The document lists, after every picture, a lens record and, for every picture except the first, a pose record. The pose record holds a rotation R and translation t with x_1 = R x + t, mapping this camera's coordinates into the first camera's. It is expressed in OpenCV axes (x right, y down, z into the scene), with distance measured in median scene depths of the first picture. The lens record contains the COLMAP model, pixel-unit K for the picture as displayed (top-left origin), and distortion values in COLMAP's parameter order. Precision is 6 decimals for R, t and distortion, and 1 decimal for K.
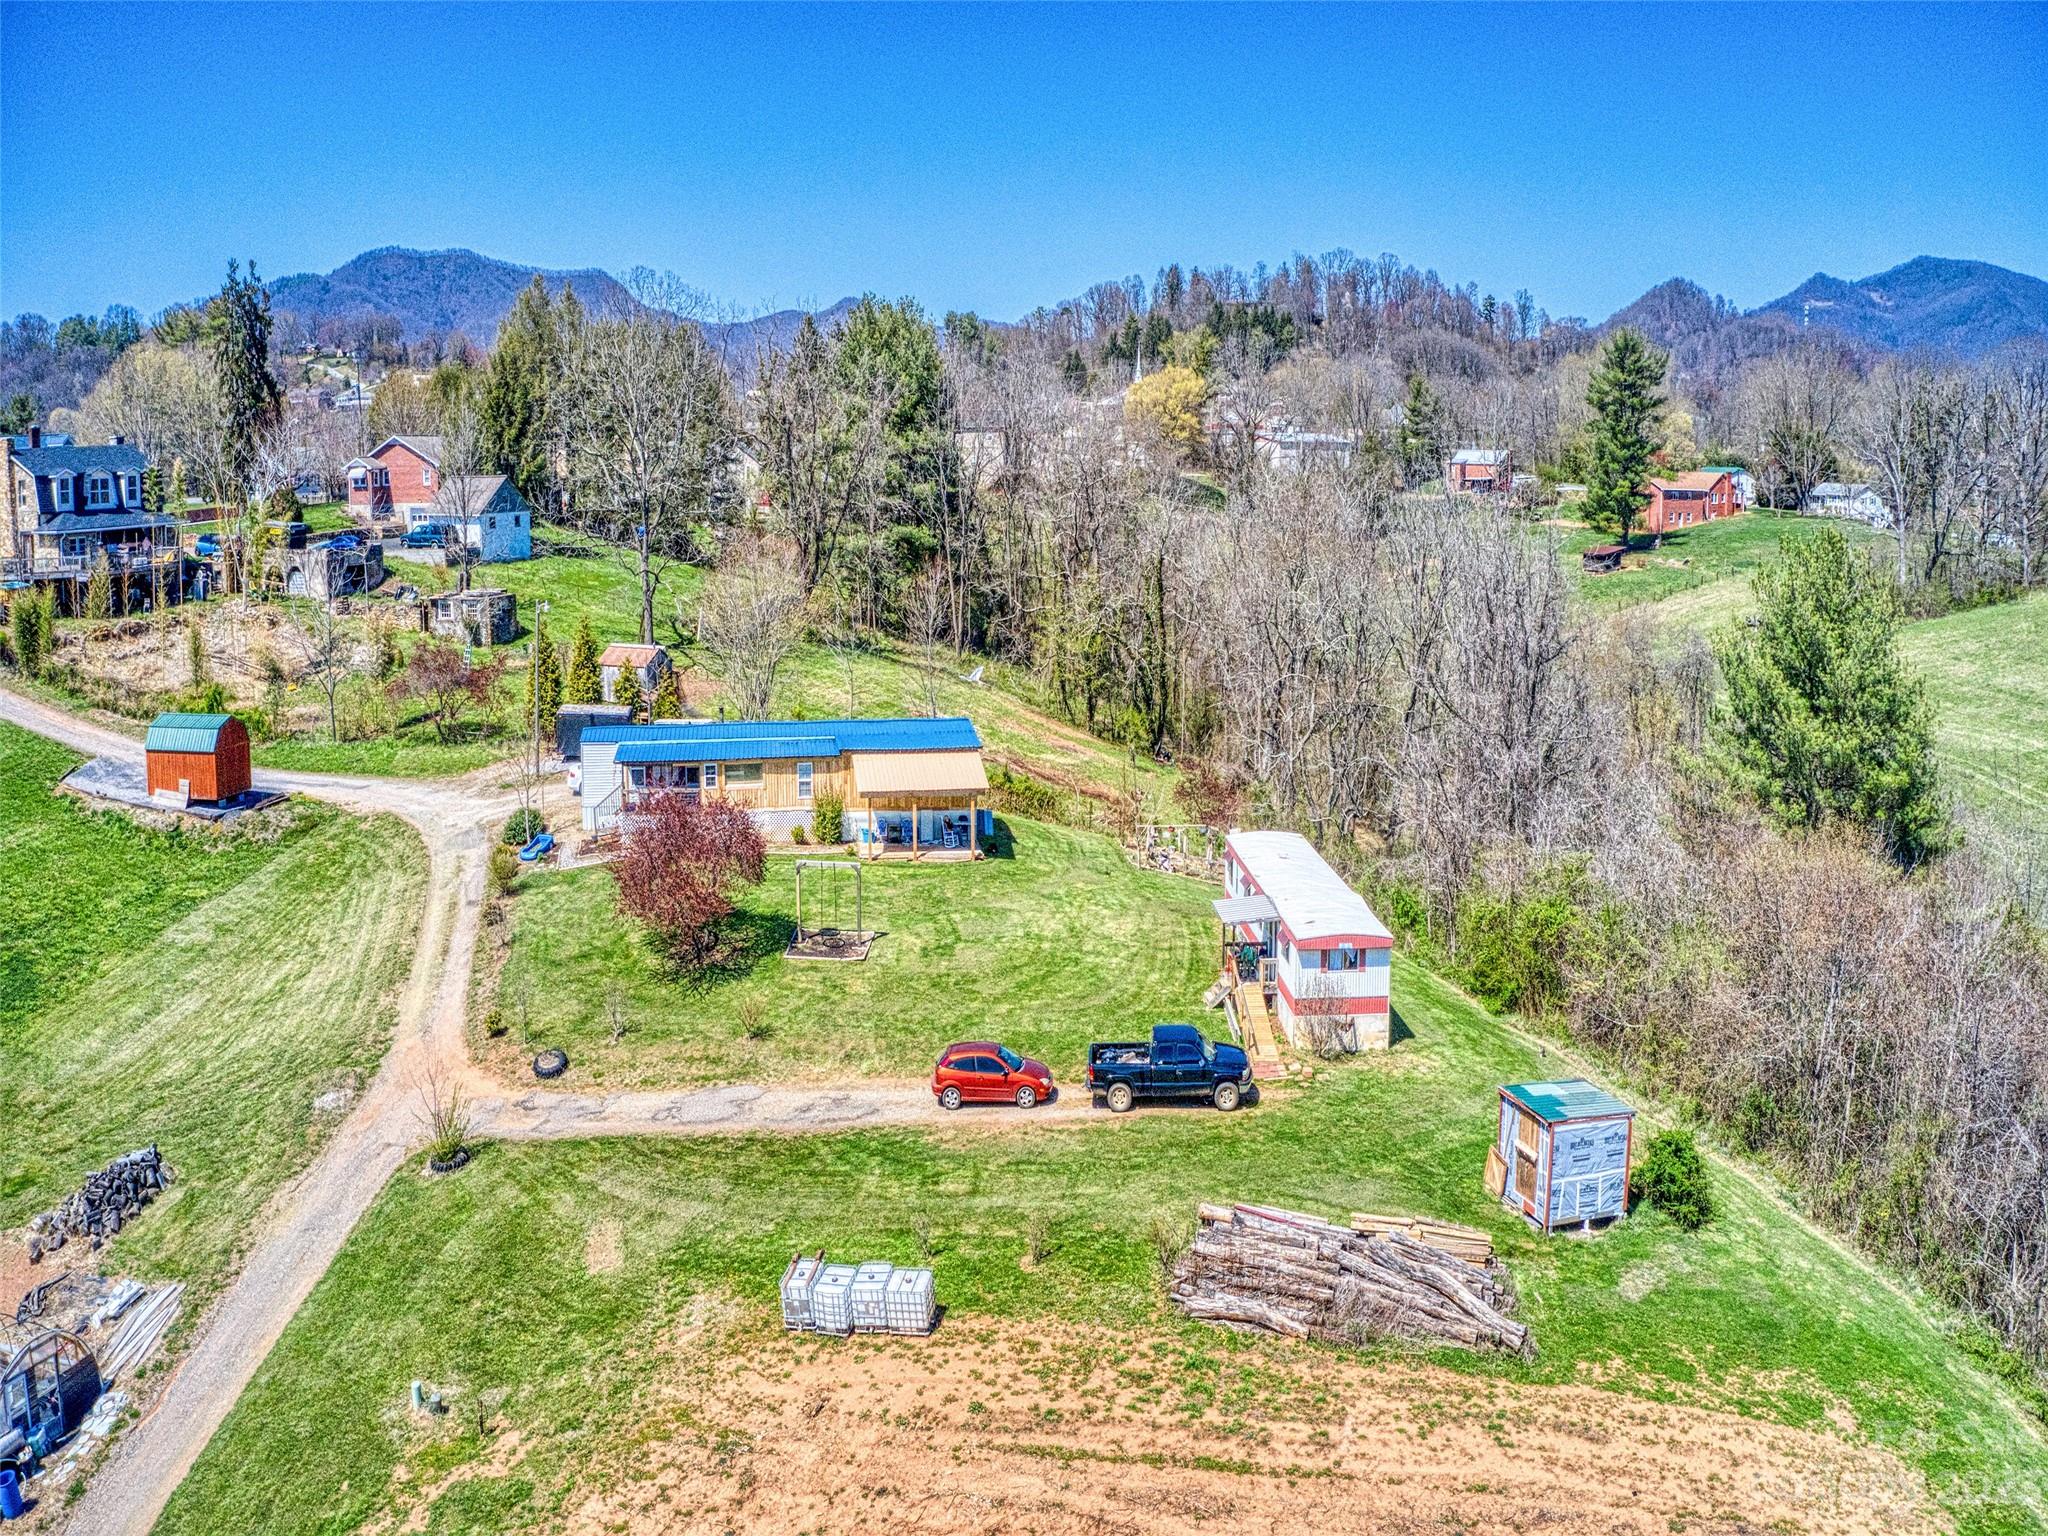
lens RADIAL K [[1604.3, 0, 1003.0], [0, 1604.3, 712.5], [0, 0, 1]] dist [-0.158550, -0.013324]
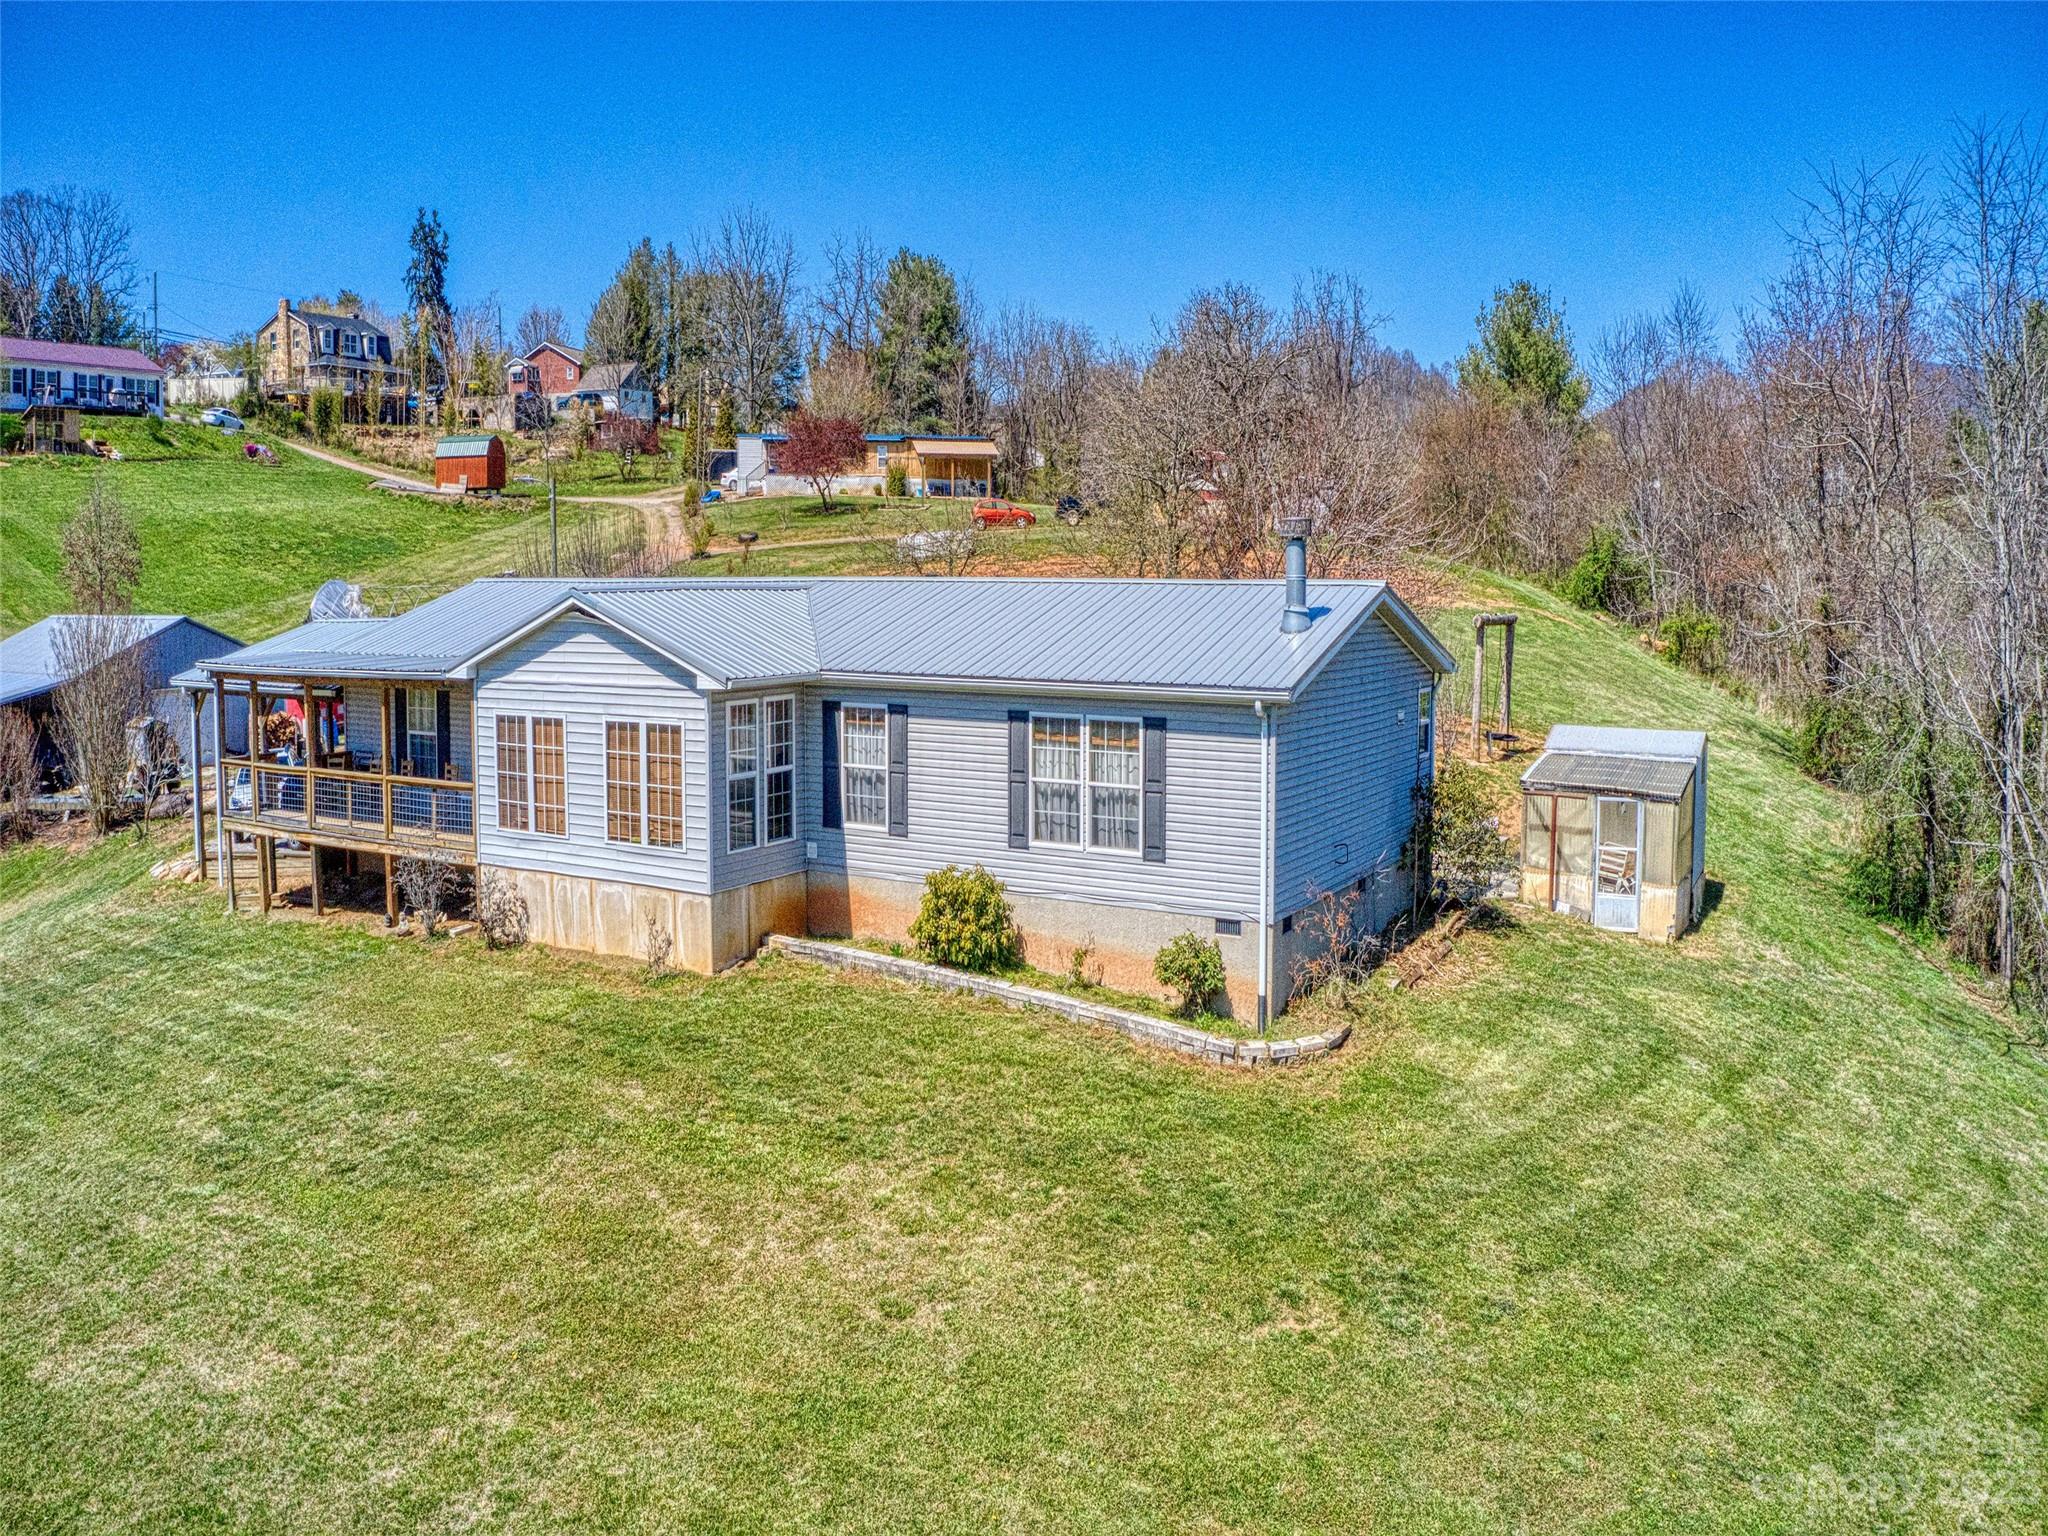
lens RADIAL K [[1604.3, 0, 1034.0], [0, 1604.3, 770.9], [0, 0, 1]] dist [-0.158550, -0.013324]
pose [[0.999821, -0.000378, 0.018904, -0.001025], [0.001006, 0.999447, -0.033232, 0.095237], [-0.018881, 0.033245, 0.999269, -0.130501]]
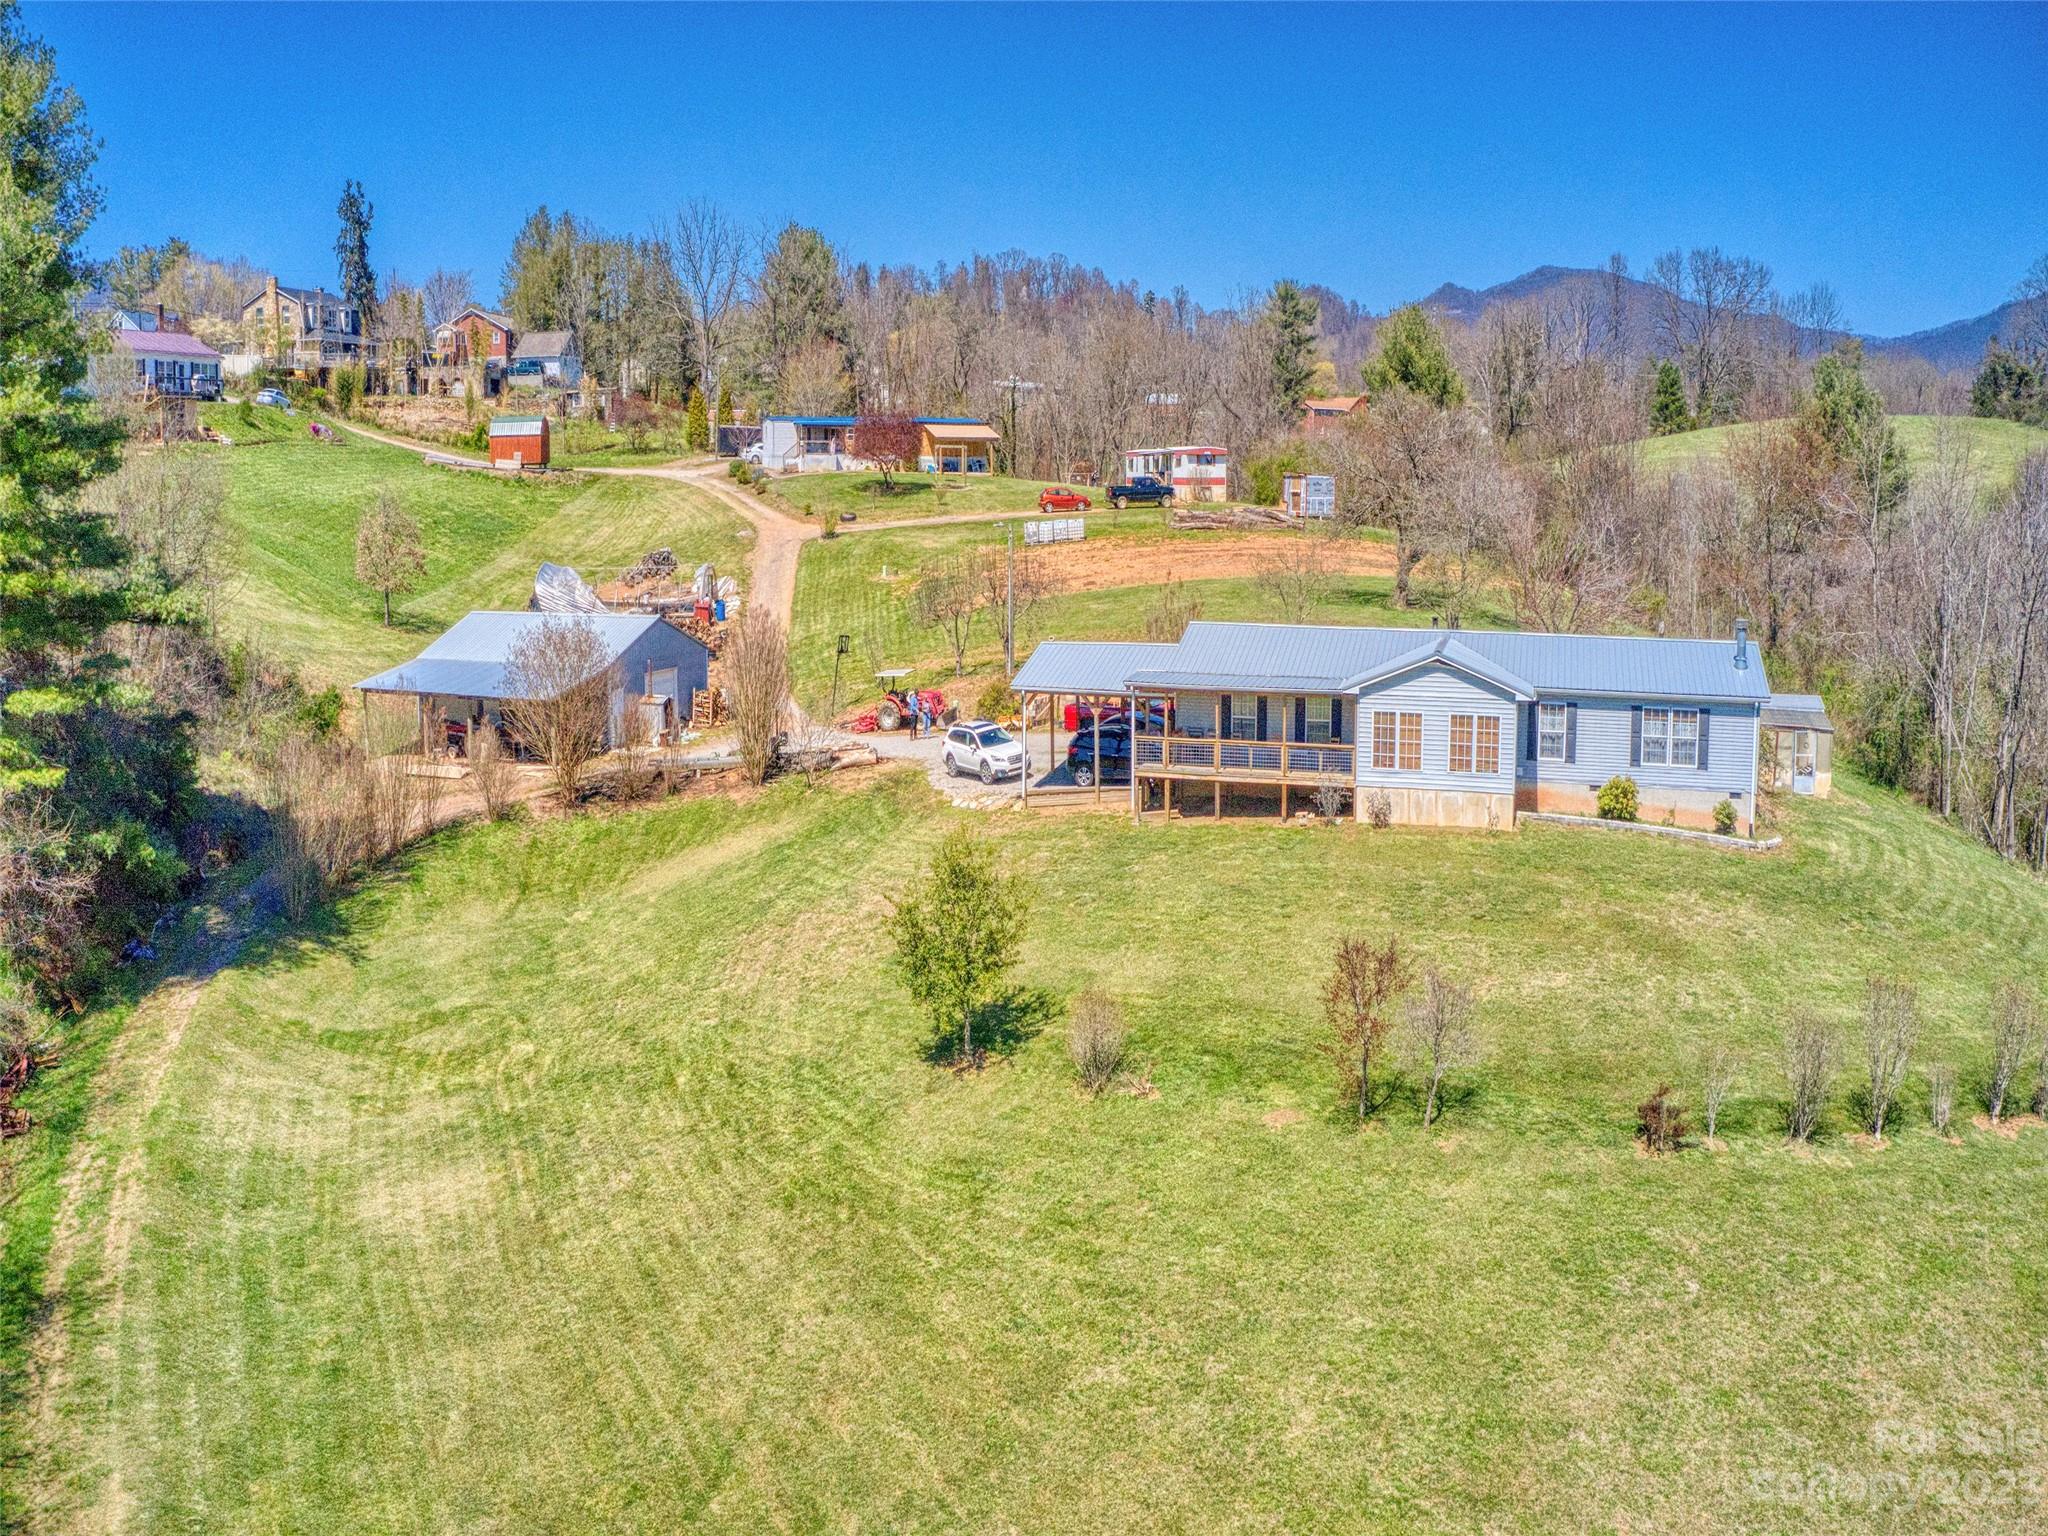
lens RADIAL K [[1604.3, 0, 1007.8], [0, 1604.3, 761.3], [0, 0, 1]] dist [-0.158550, -0.013324]
pose [[0.976412, -0.041416, 0.211908, -0.096388], [0.037114, 0.999017, 0.024243, 0.089566], [-0.212704, -0.015807, 0.976989, -0.200174]]
